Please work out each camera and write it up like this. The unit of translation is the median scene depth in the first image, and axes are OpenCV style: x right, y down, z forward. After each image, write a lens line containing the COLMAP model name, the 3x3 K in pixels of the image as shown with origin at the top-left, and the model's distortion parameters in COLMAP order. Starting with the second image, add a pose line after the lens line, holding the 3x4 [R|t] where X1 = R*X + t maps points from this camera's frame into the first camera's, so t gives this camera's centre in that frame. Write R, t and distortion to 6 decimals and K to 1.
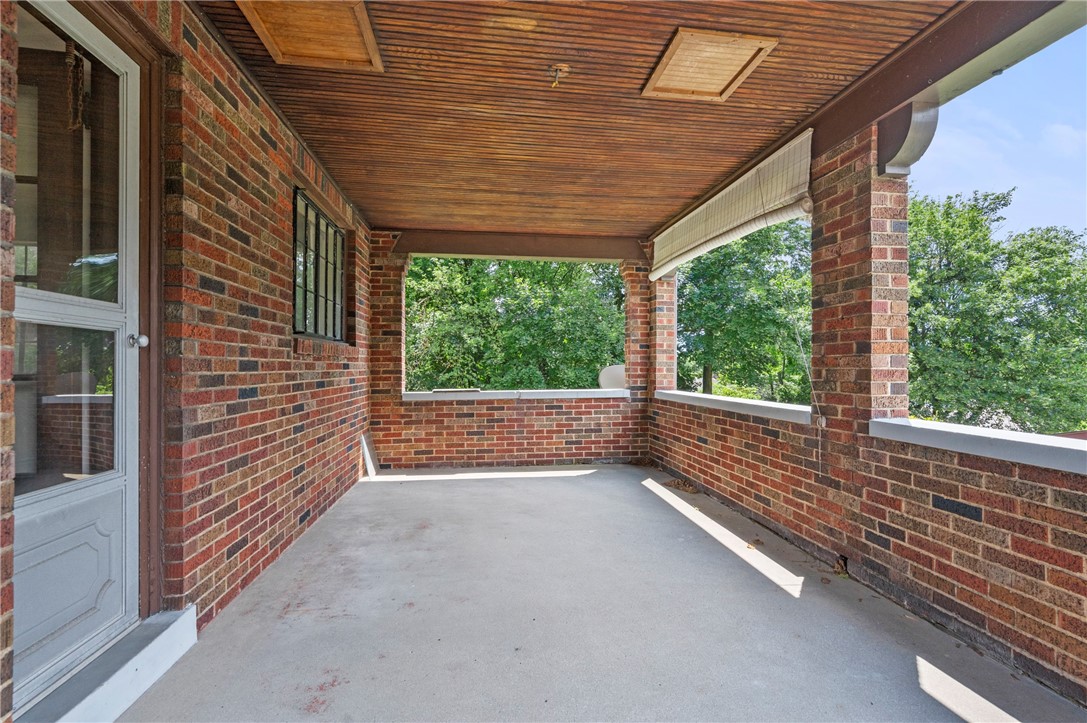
lens RADIAL K [[465.4, 0, 543.5], [0, 465.4, 361.5], [0, 0, 1]] dist [0.001373, 0.000143]
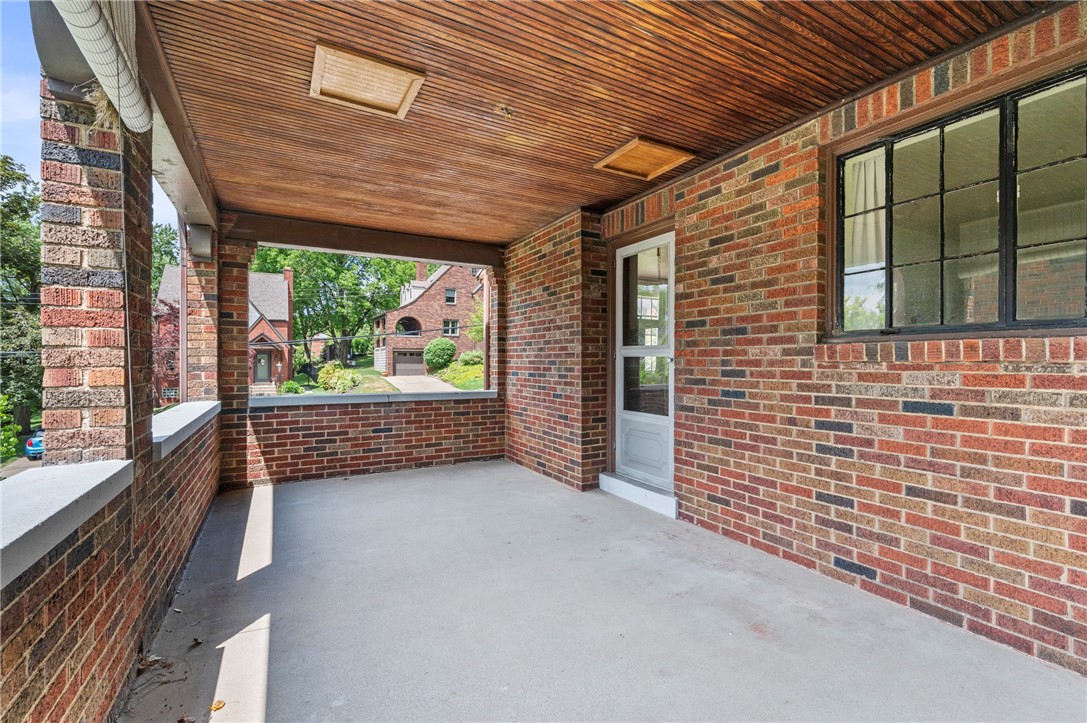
lens RADIAL K [[465.4, 0, 543.5], [0, 465.4, 361.5], [0, 0, 1]] dist [0.001373, 0.000143]
pose [[-0.929071, 0.001508, -0.369899, 0.342226], [0.004630, 0.999961, -0.007553, -0.016601], [0.369873, -0.008730, -0.929041, 1.985251]]
